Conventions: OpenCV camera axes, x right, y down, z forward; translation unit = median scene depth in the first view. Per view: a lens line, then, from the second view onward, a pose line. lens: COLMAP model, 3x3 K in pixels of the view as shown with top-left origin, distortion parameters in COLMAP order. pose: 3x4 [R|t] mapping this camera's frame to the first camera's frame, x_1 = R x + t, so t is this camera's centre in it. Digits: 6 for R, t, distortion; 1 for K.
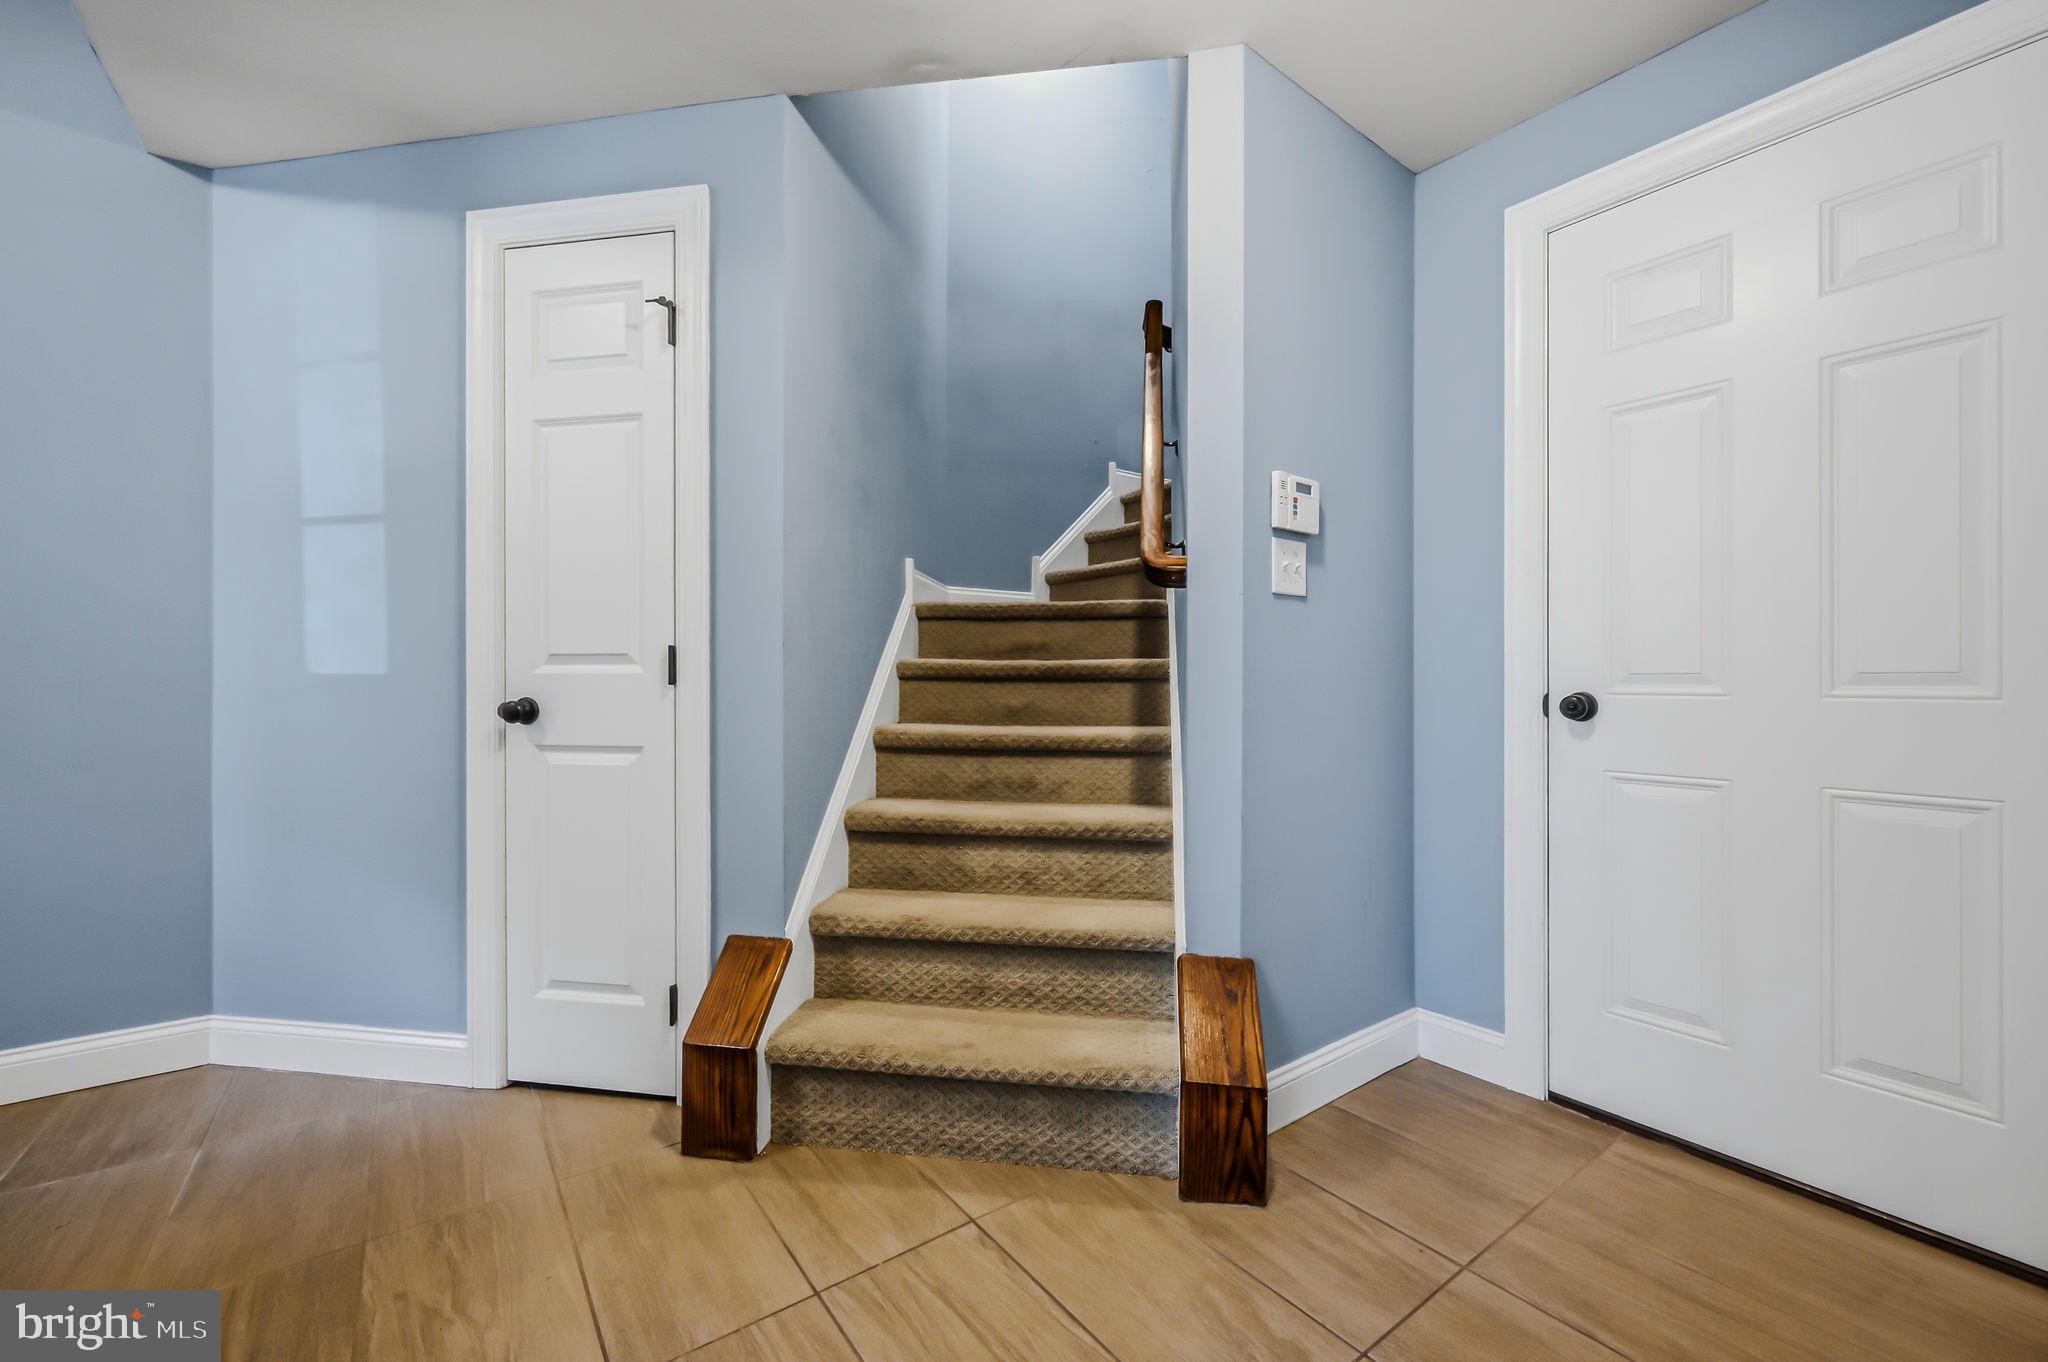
lens RADIAL K [[819.8, 0, 1014.2], [0, 819.8, 673.8], [0, 0, 1]] dist [-0.002483, 0.000981]
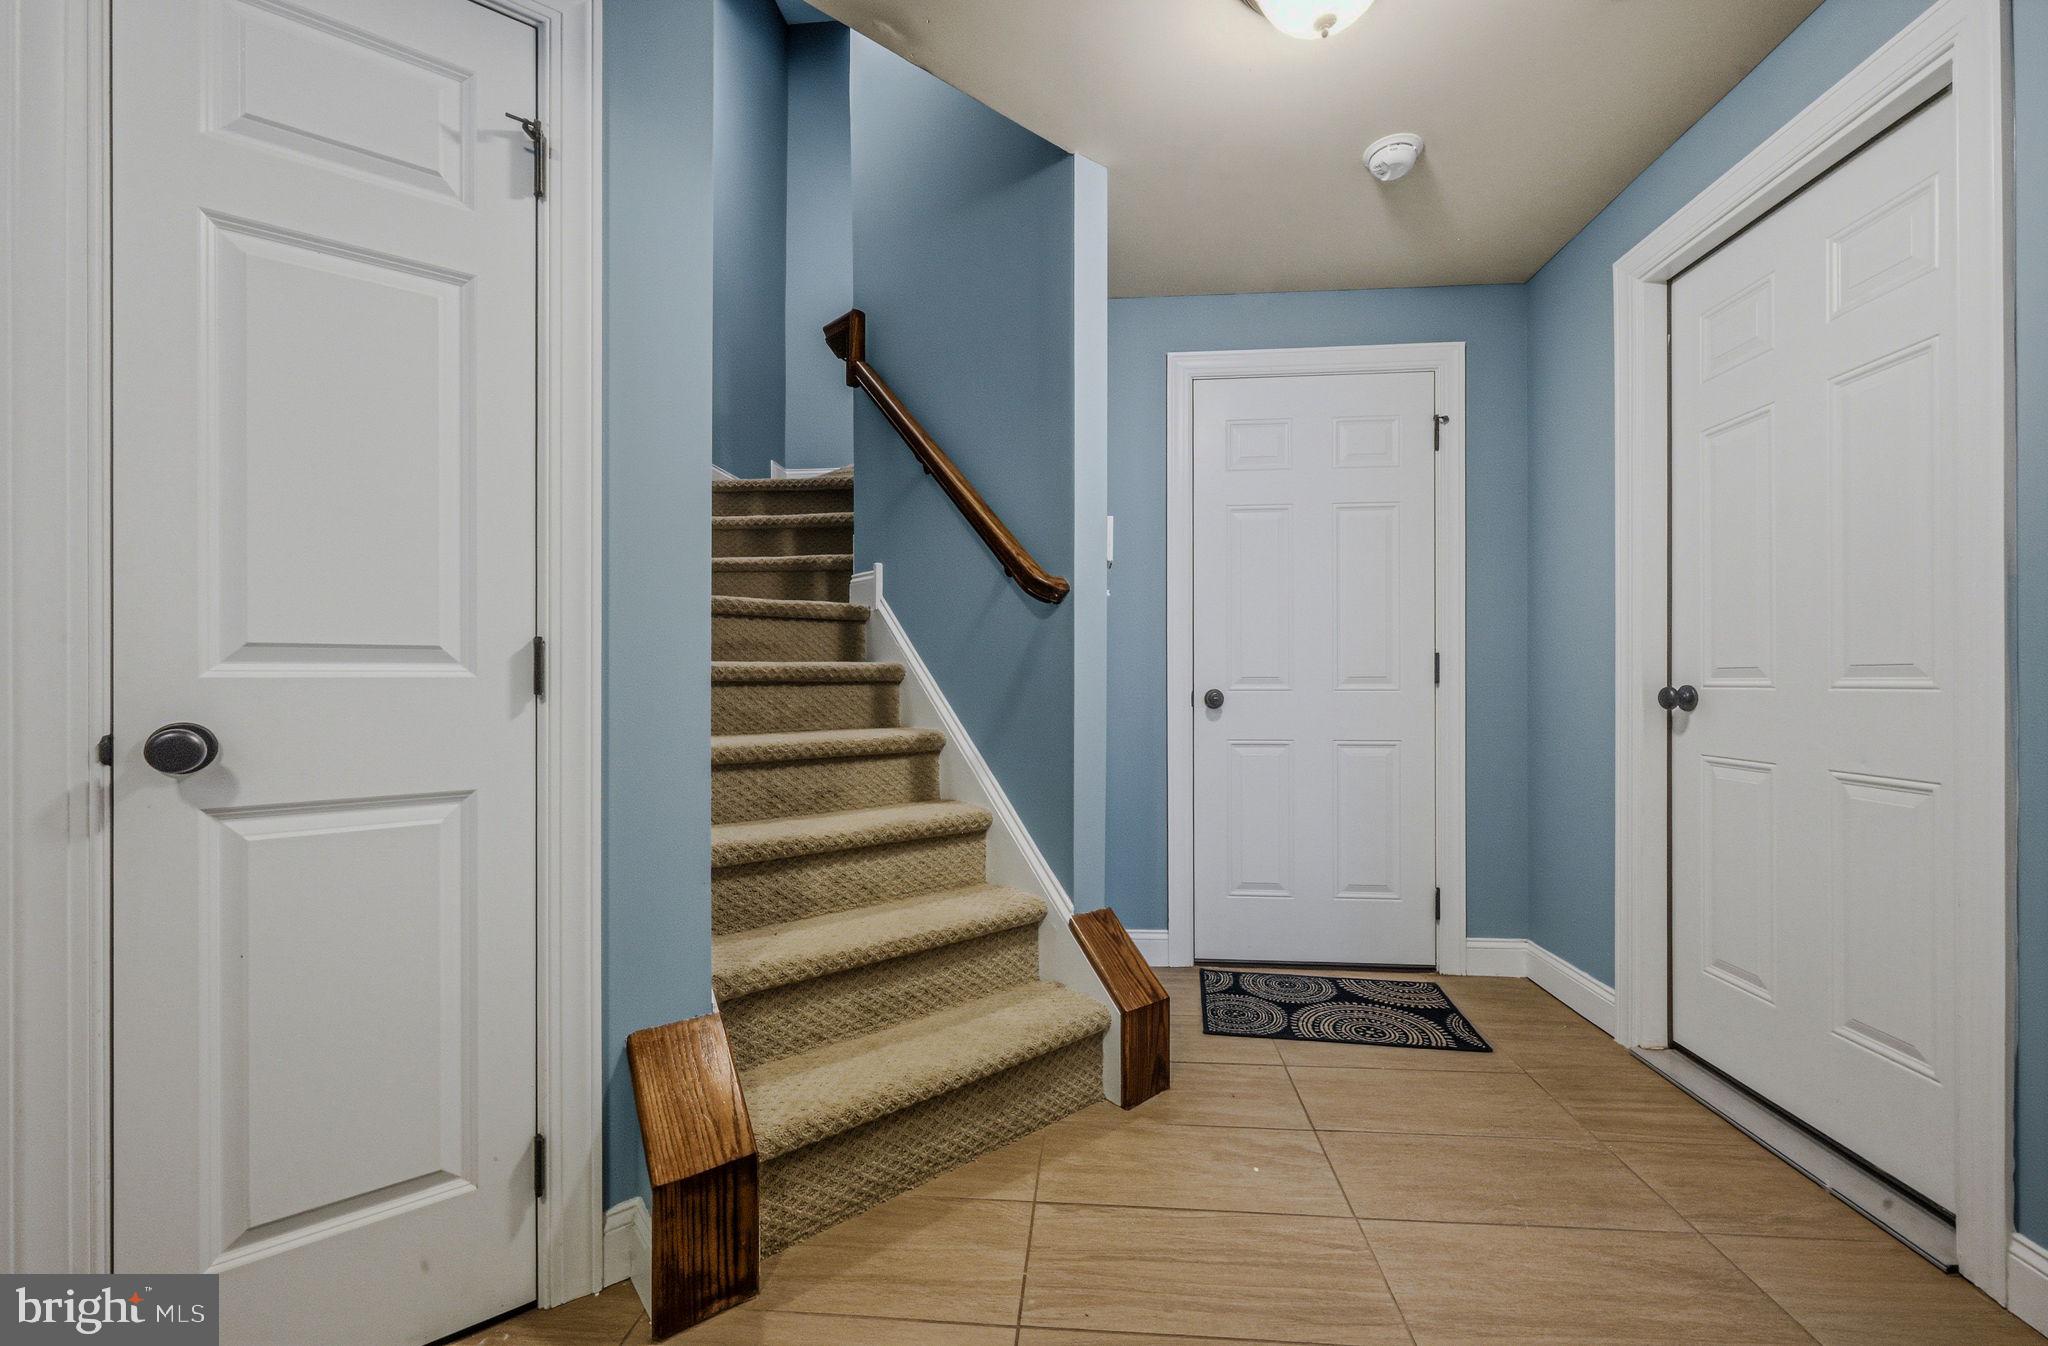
lens RADIAL K [[811.9, 0, 1028.9], [0, 811.9, 674.9], [0, 0, 1]] dist [-0.000174, 0.000047]
pose [[0.667767, 0.001284, 0.744369, -0.626963], [-0.001439, 0.999999, -0.000434, -0.003455], [-0.744369, -0.000781, 0.667768, 0.238869]]
